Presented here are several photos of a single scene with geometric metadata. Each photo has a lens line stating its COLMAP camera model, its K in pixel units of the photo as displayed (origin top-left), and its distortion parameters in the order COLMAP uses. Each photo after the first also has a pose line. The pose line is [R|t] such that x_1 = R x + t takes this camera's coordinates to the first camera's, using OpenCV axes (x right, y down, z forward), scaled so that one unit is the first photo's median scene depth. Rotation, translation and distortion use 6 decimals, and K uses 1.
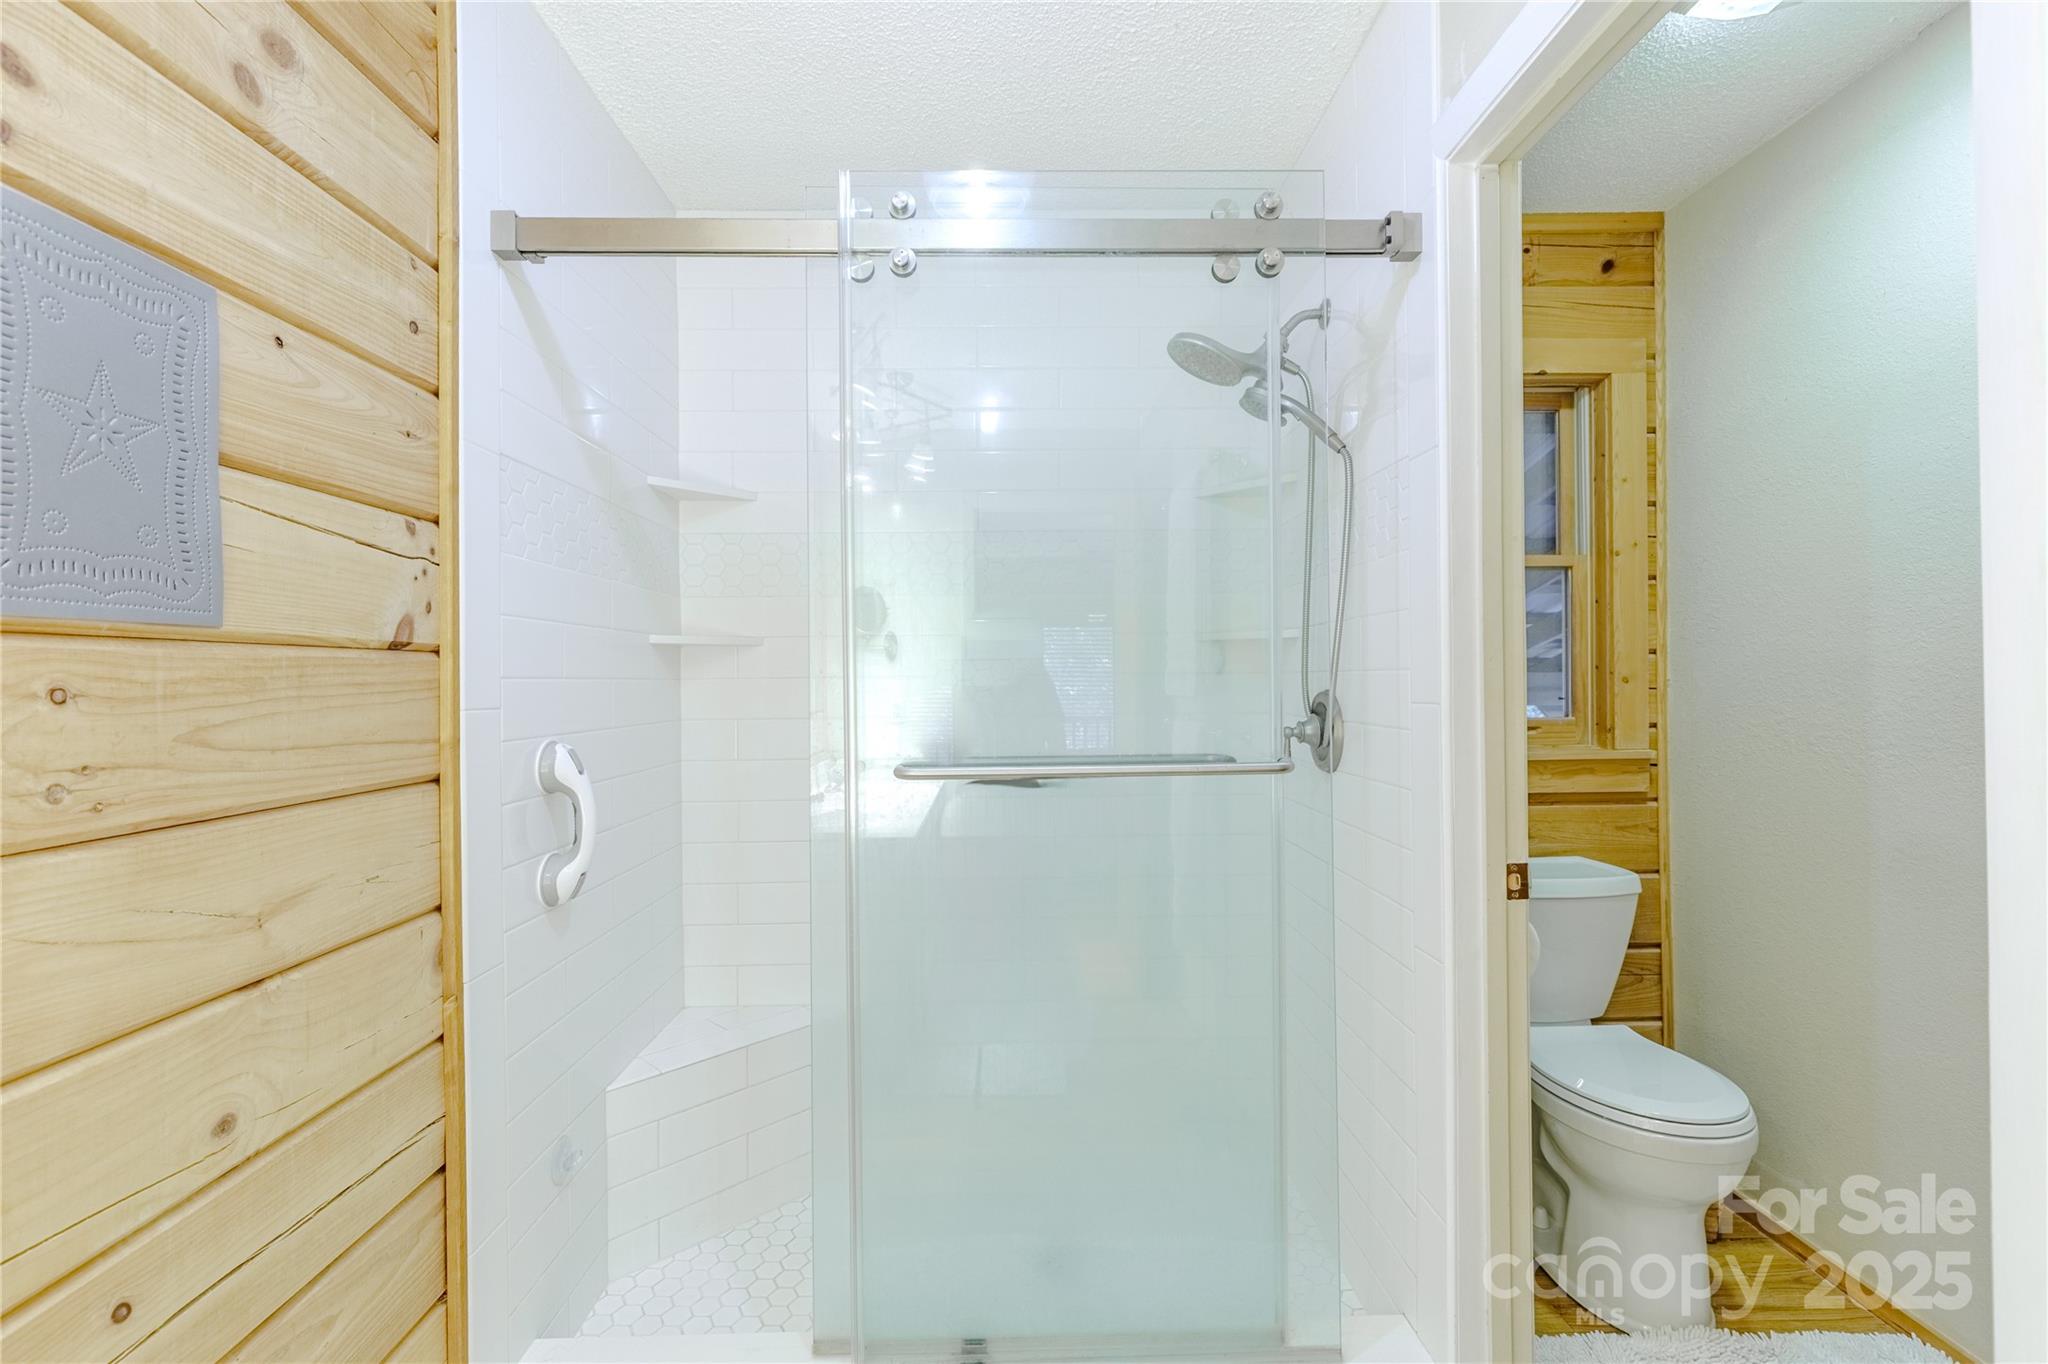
lens RADIAL K [[918.7, 0, 1024.6], [0, 918.7, 679.5], [0, 0, 1]] dist [0.002318, 0.000621]
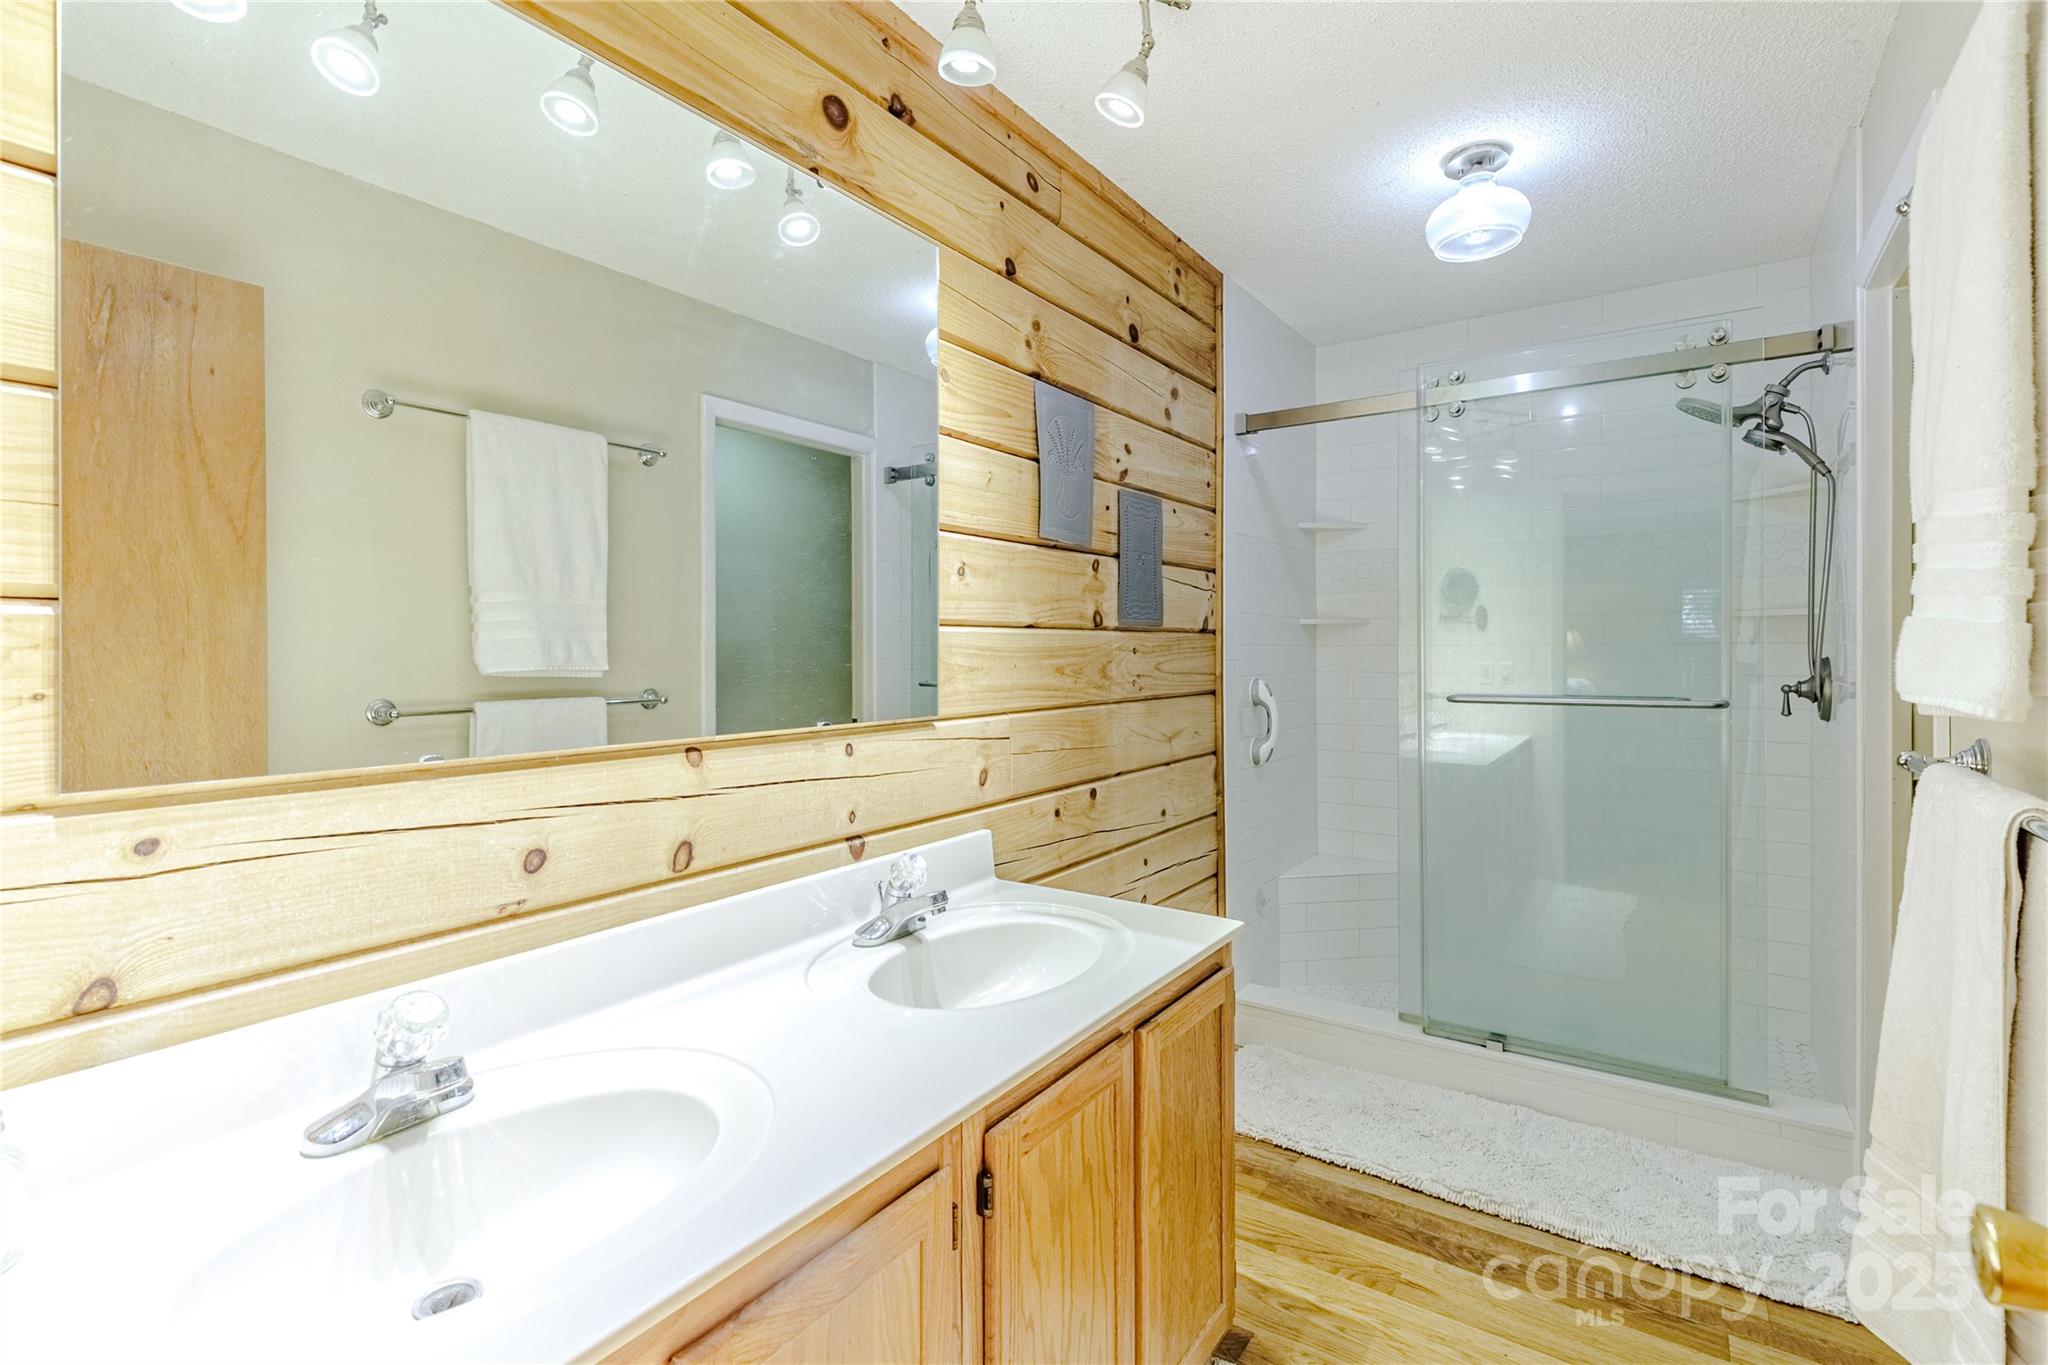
lens RADIAL K [[918.7, 0, 1014.2], [0, 918.7, 648.2], [0, 0, 1]] dist [0.002318, 0.000621]
pose [[0.800757, 0.006734, -0.598951, 0.265849], [-0.004168, 0.999975, 0.005670, -0.004202], [0.598975, -0.002043, 0.800765, -0.983990]]
